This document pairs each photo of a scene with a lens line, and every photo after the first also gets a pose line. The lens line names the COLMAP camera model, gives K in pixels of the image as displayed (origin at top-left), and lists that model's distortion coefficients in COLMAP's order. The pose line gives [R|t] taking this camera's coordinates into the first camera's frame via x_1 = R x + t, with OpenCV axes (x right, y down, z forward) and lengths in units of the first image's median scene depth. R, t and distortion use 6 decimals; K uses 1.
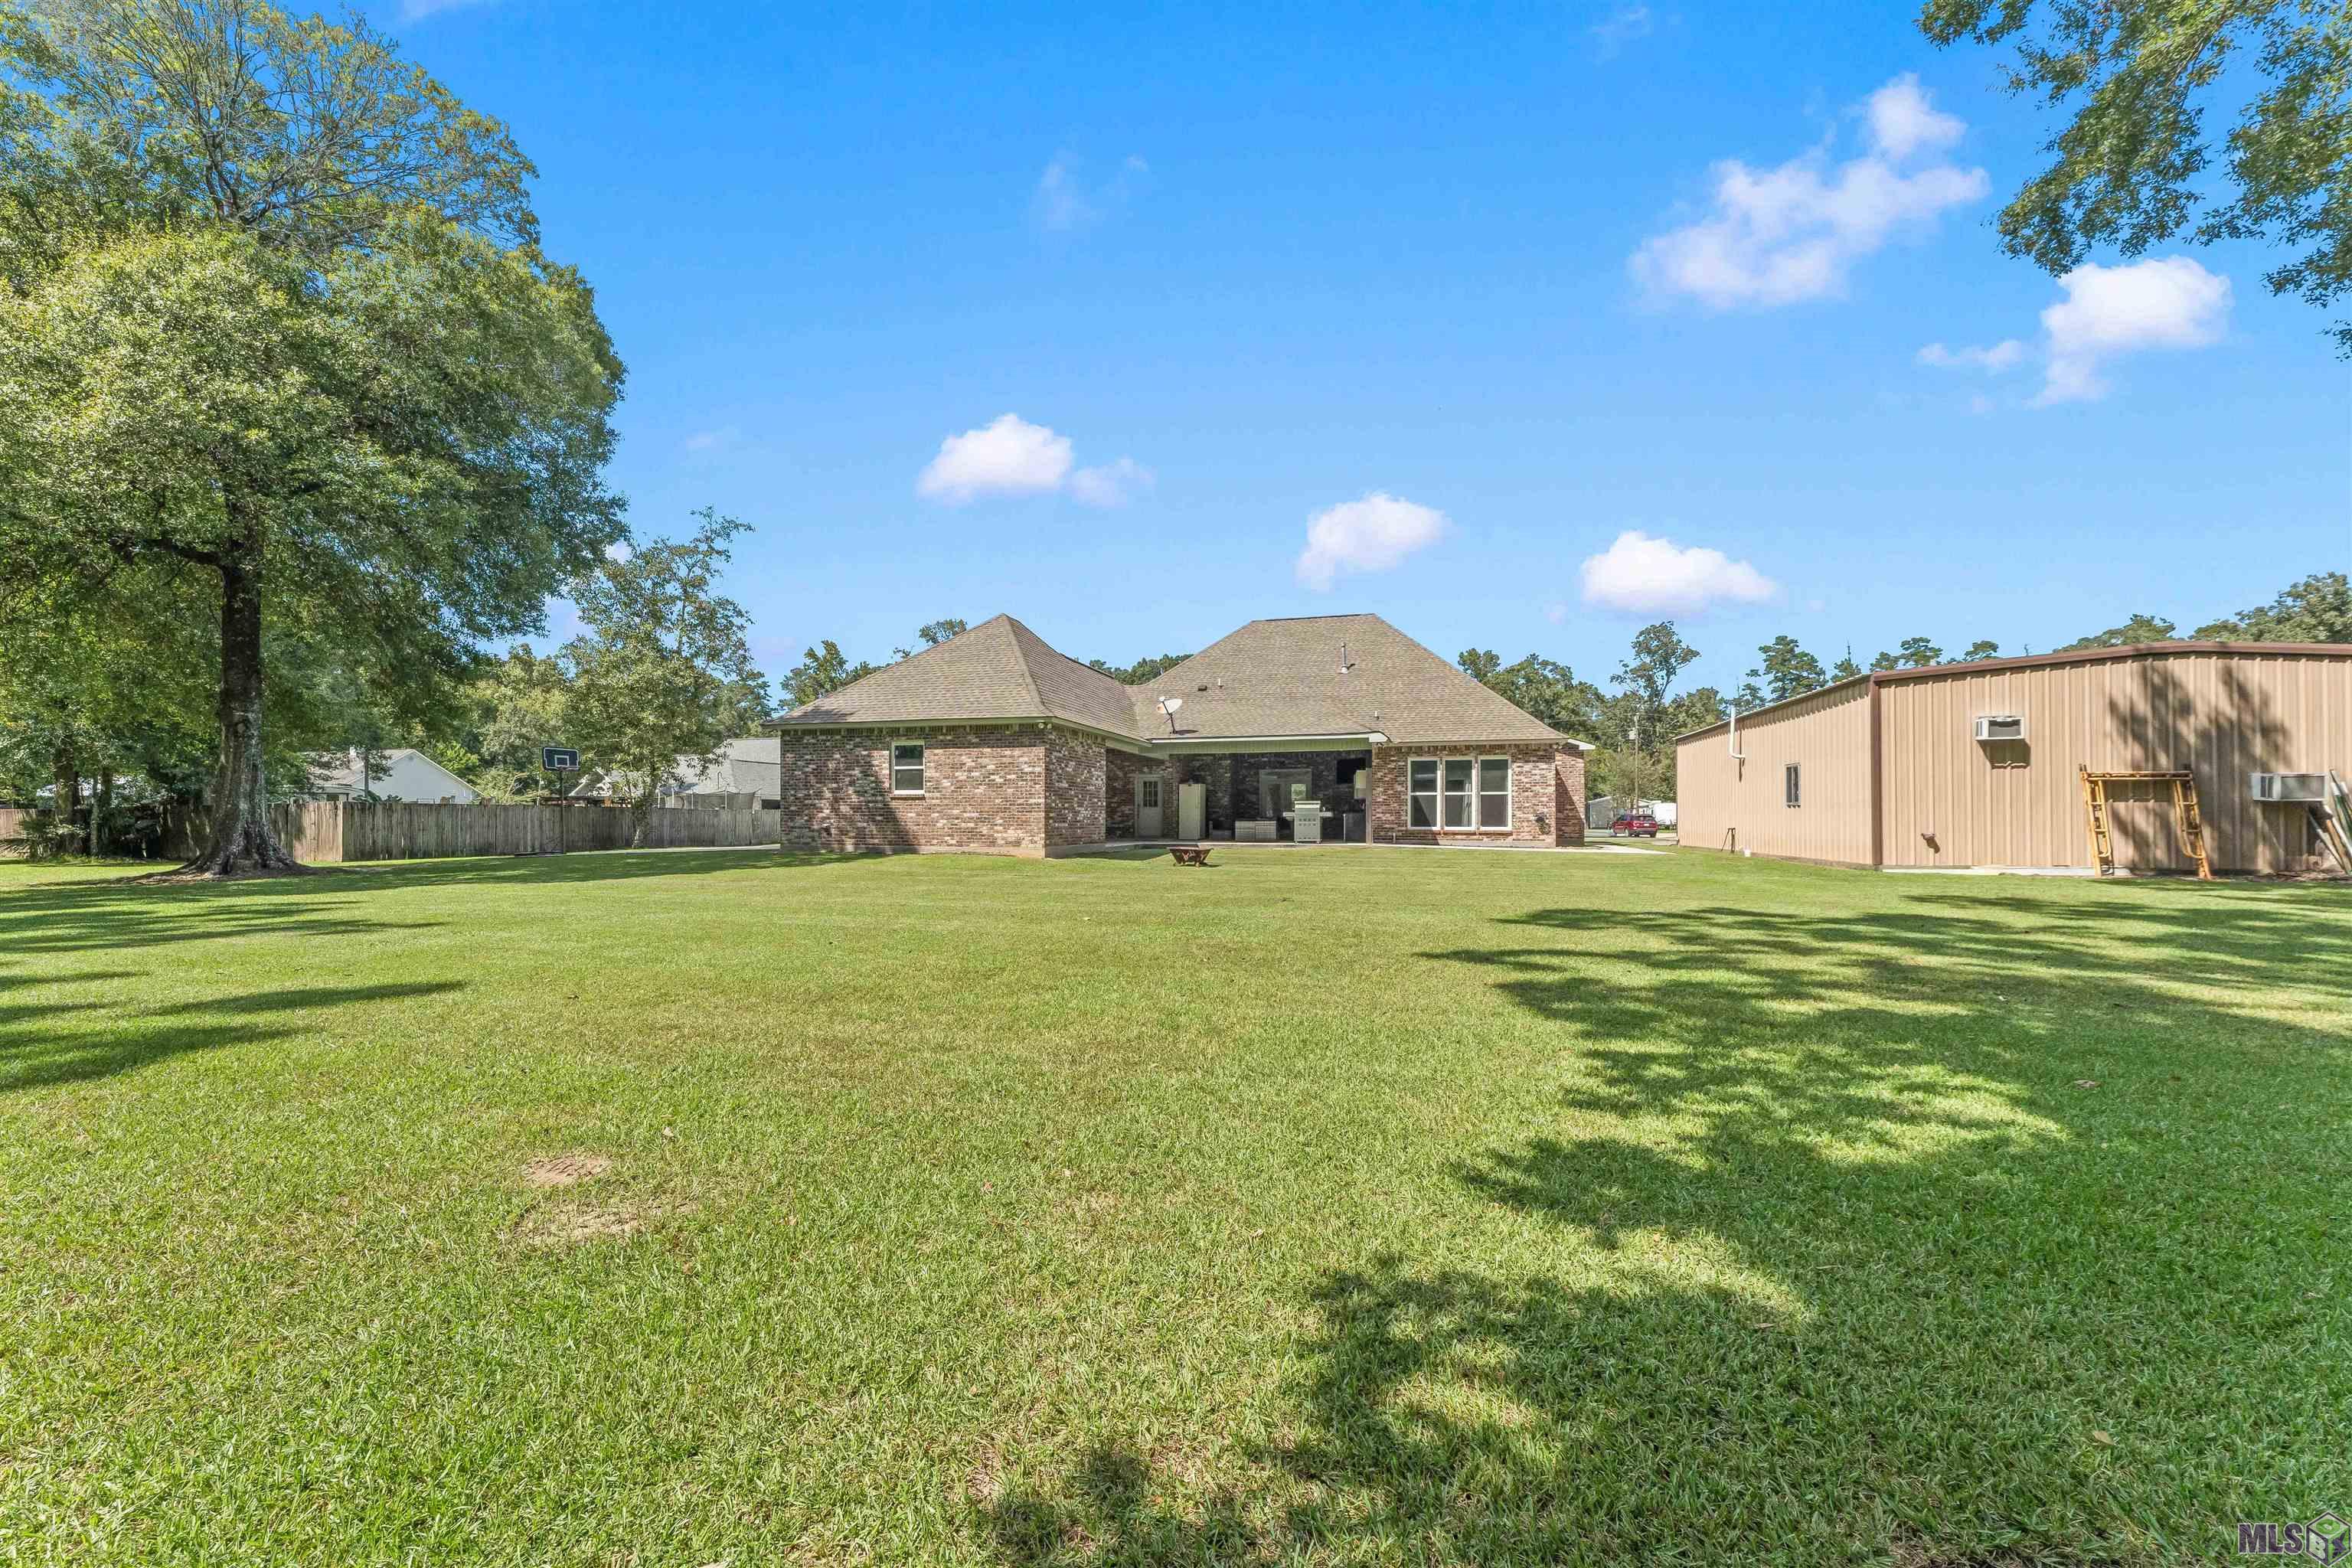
lens RADIAL K [[949.2, 0, 1176.6], [0, 949.2, 785.0], [0, 0, 1]] dist [0.002010, 0.000111]
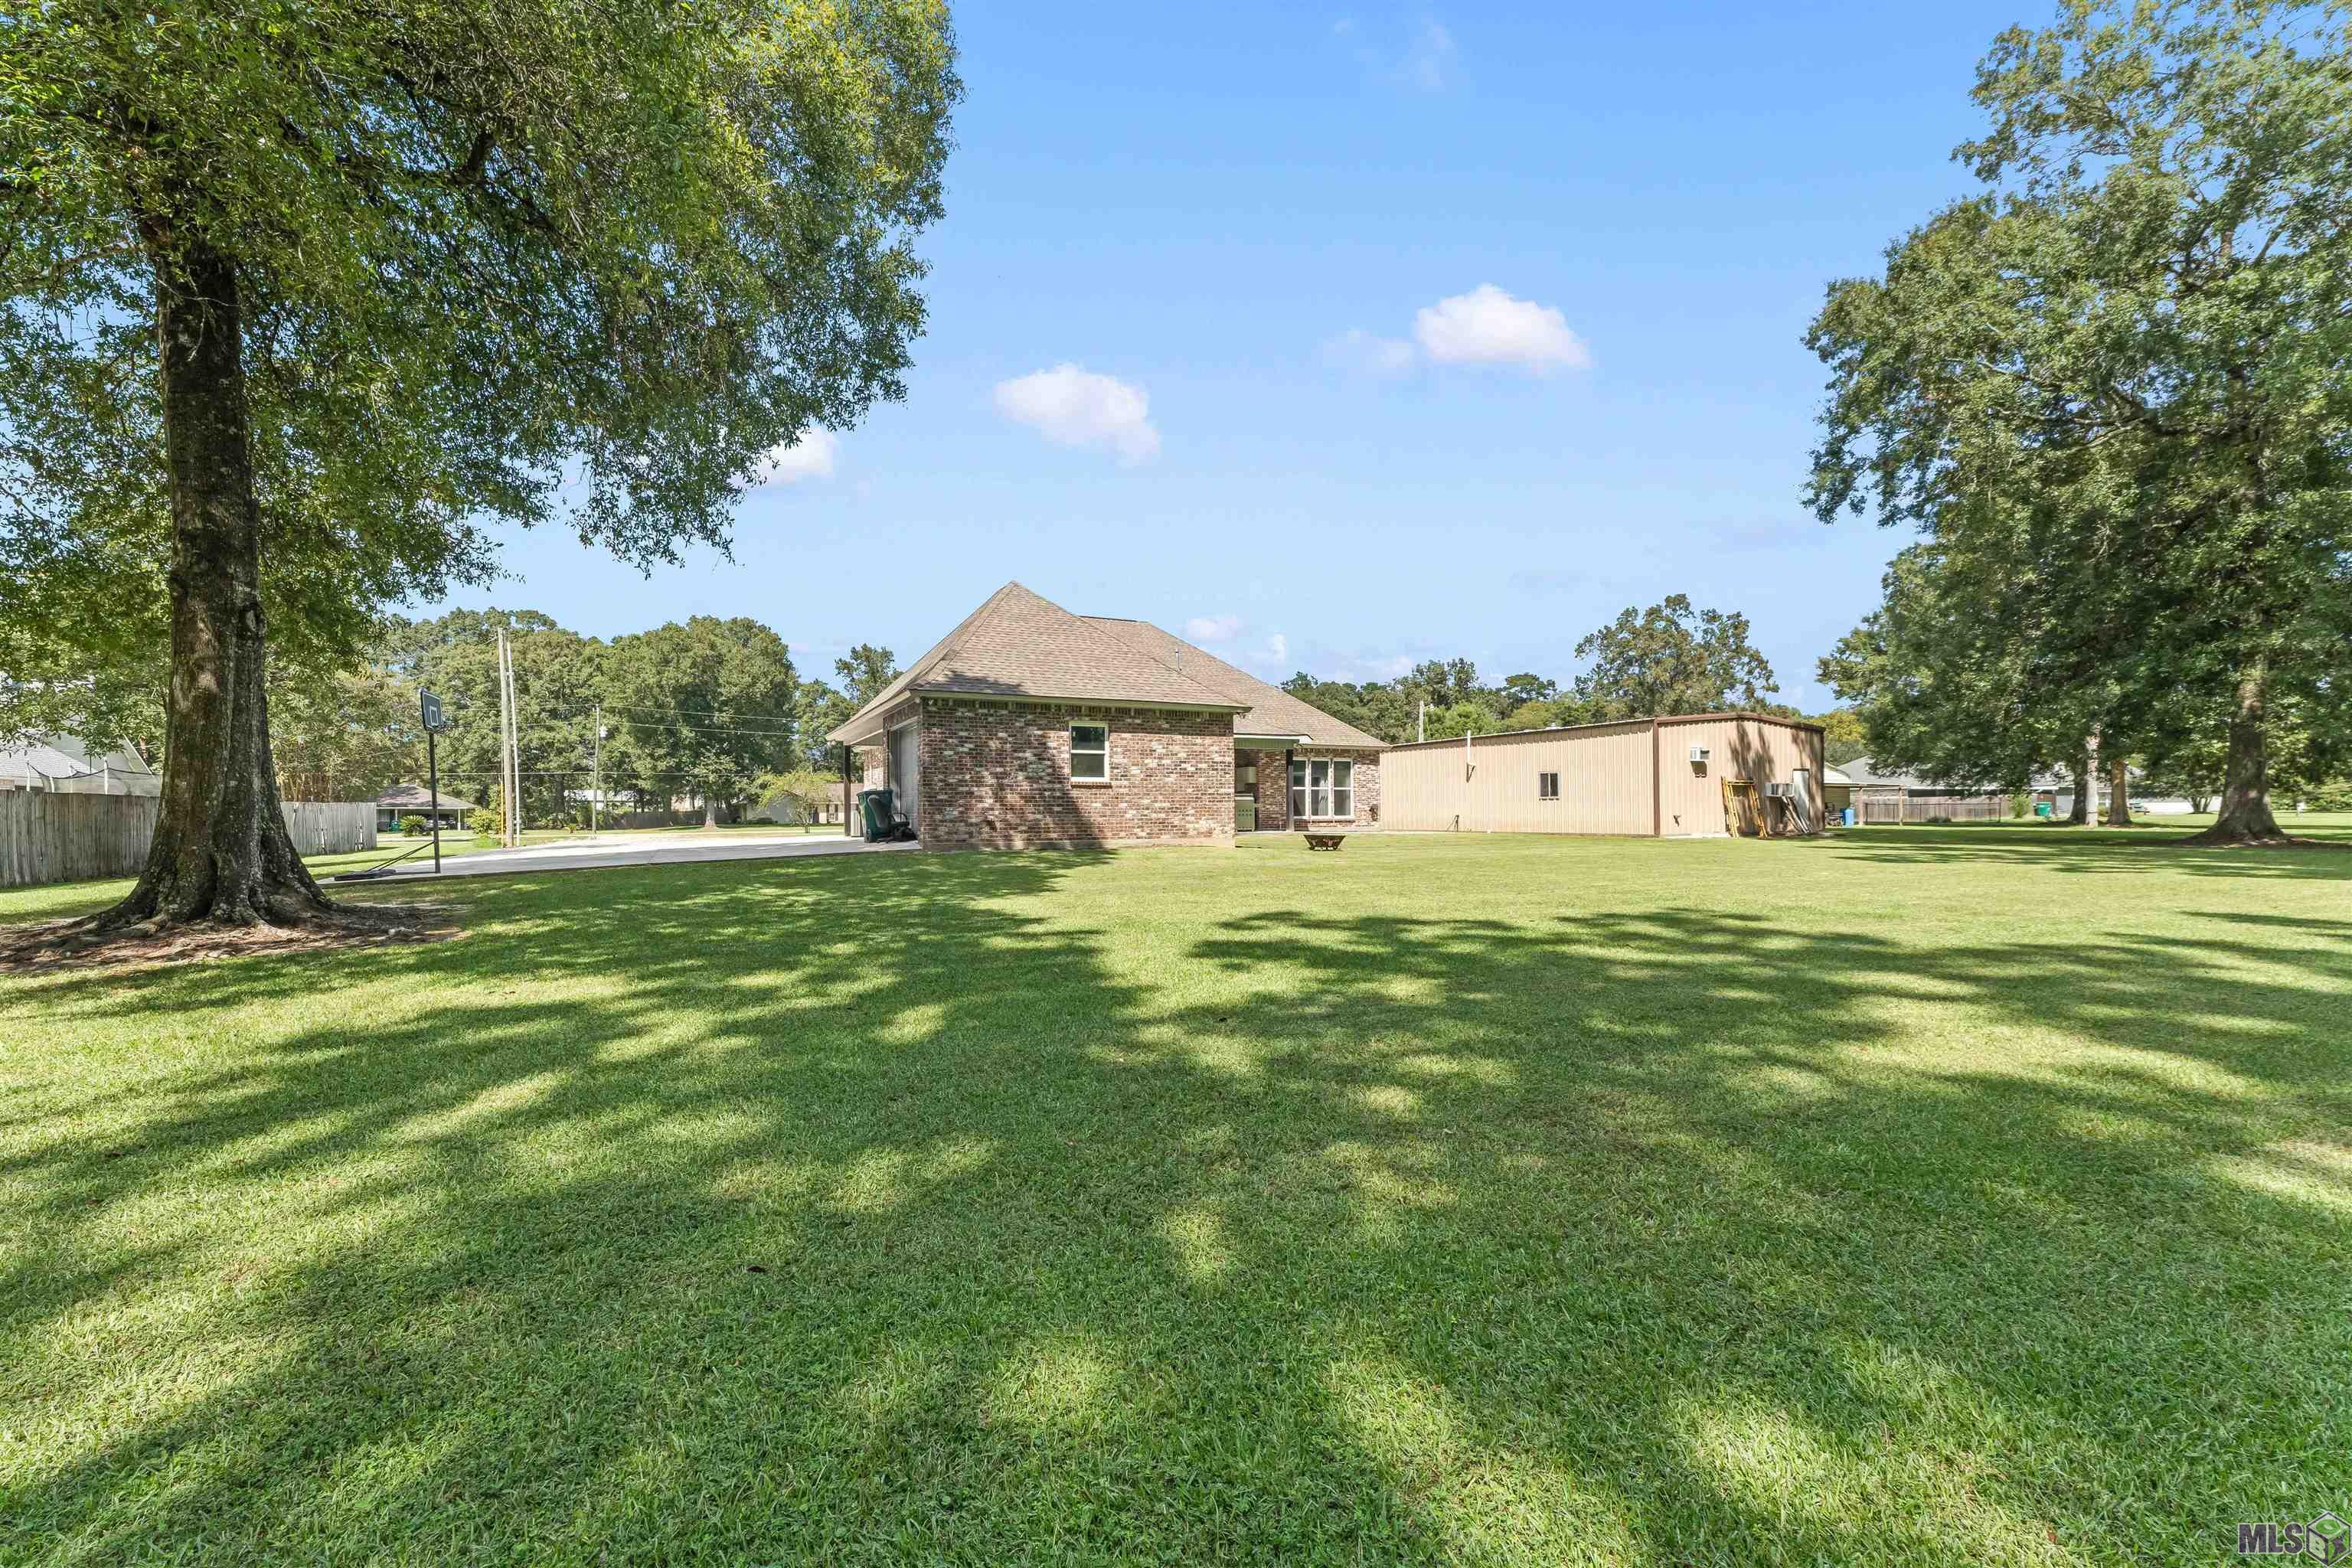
lens RADIAL K [[949.2, 0, 1176.5], [0, 949.2, 795.7], [0, 0, 1]] dist [0.002010, 0.000111]
pose [[0.738744, 0.005882, 0.673960, -0.818046], [-0.016053, 0.999832, 0.008870, 0.013318], [-0.673795, -0.017372, 0.738714, 0.287470]]
